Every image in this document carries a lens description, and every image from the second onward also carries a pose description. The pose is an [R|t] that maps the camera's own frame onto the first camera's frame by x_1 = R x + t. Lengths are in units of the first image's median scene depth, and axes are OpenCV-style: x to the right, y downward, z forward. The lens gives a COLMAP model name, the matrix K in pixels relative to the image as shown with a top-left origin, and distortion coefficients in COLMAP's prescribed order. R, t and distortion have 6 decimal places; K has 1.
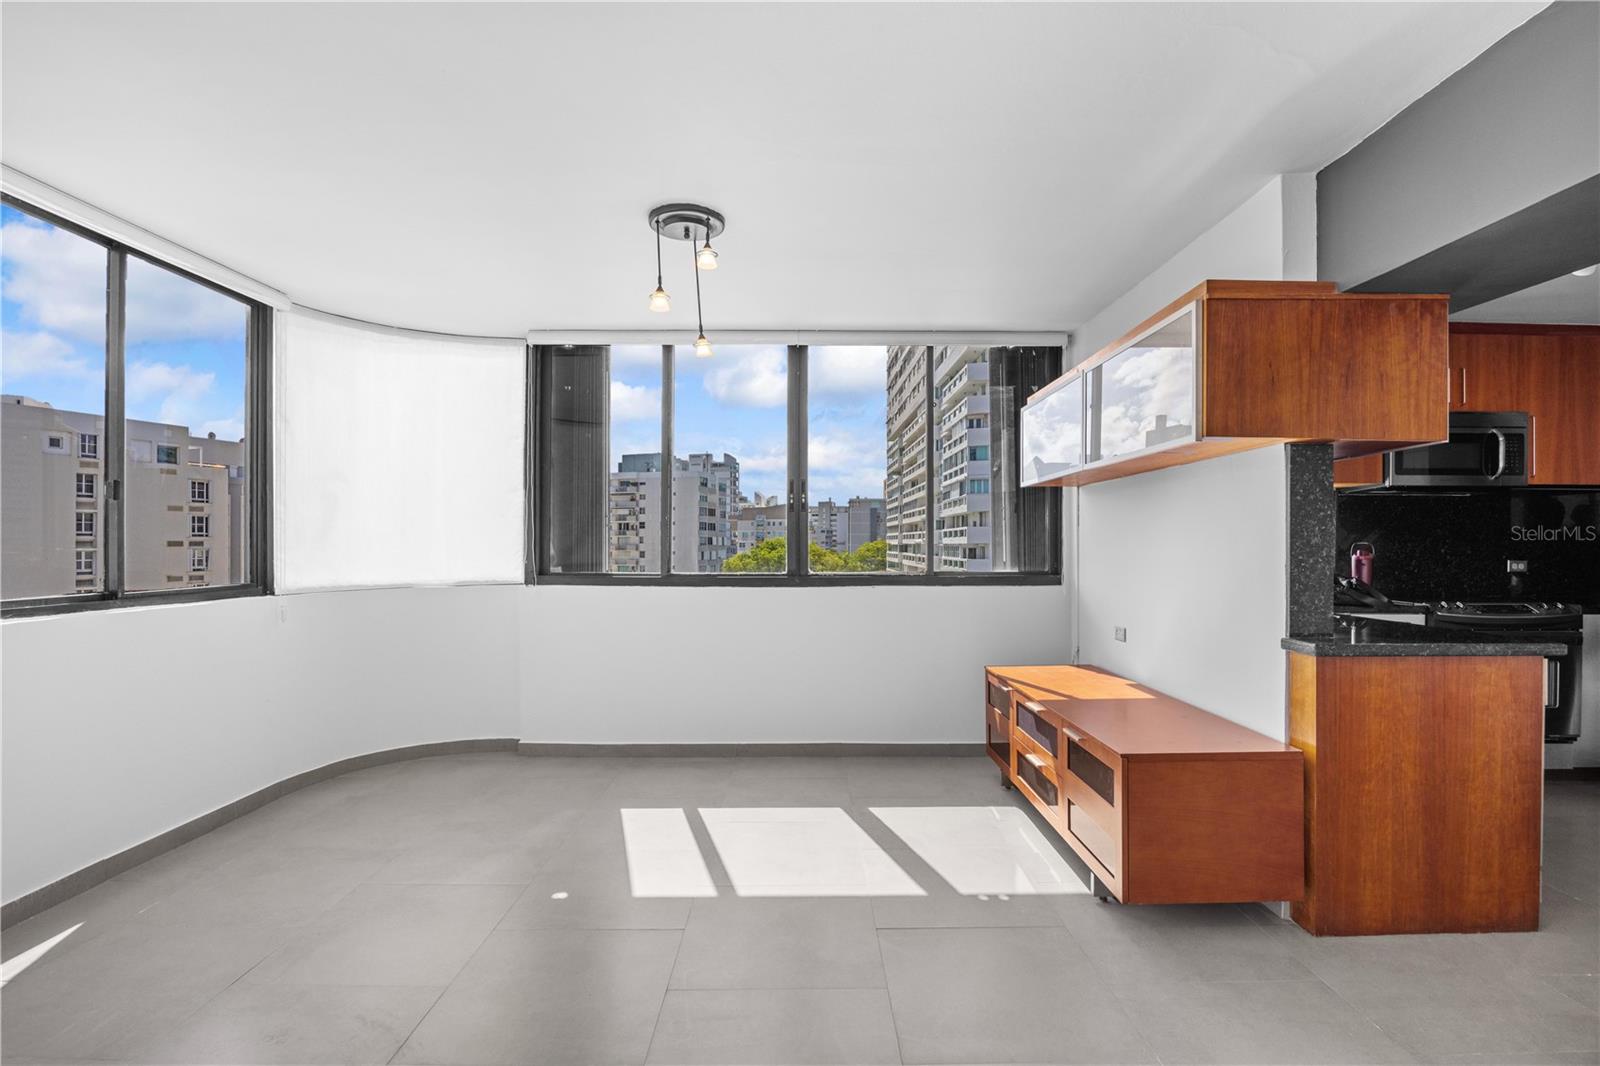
lens RADIAL K [[740.9, 0, 800.0], [0, 740.9, 533.0], [0, 0, 1]] dist [0.001608, -0.007579]
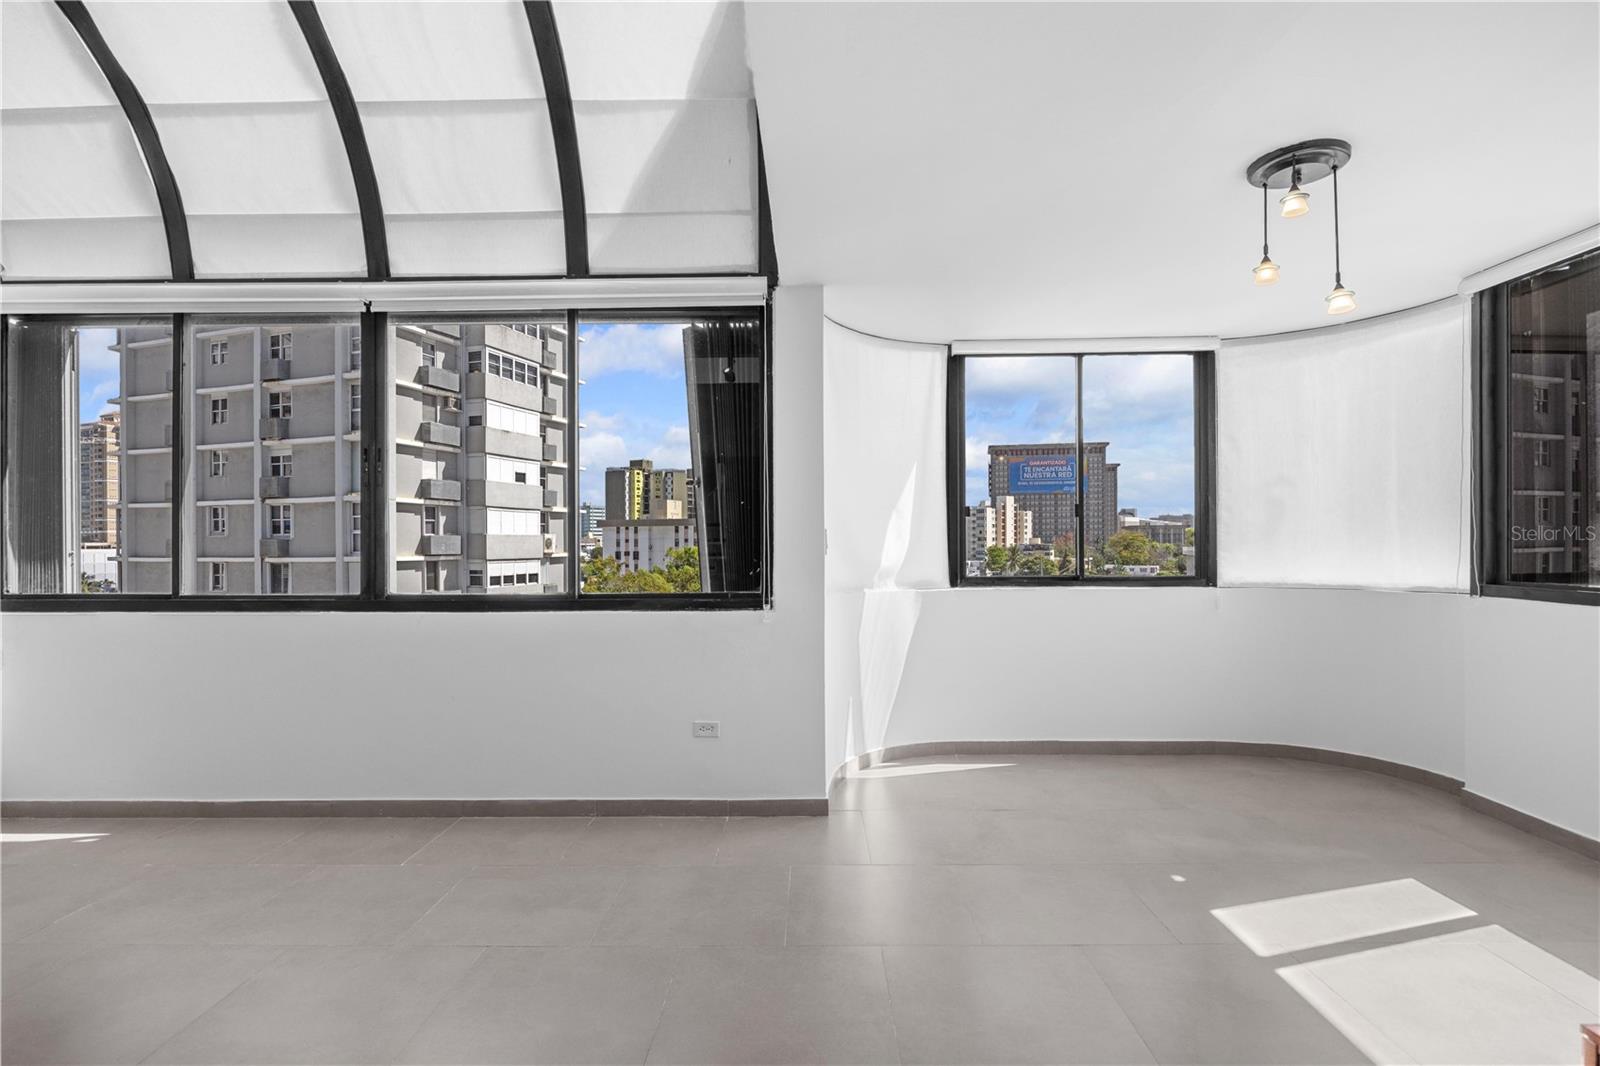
lens RADIAL K [[794.7, 0, 800.0], [0, 794.7, 533.0], [0, 0, 1]] dist [-0.000160, -0.000009]
pose [[-0.028737, -0.015697, -0.999464, 0.616072], [0.017409, 0.999717, -0.016202, 0.005063], [0.999435, -0.017866, -0.028455, 0.362071]]
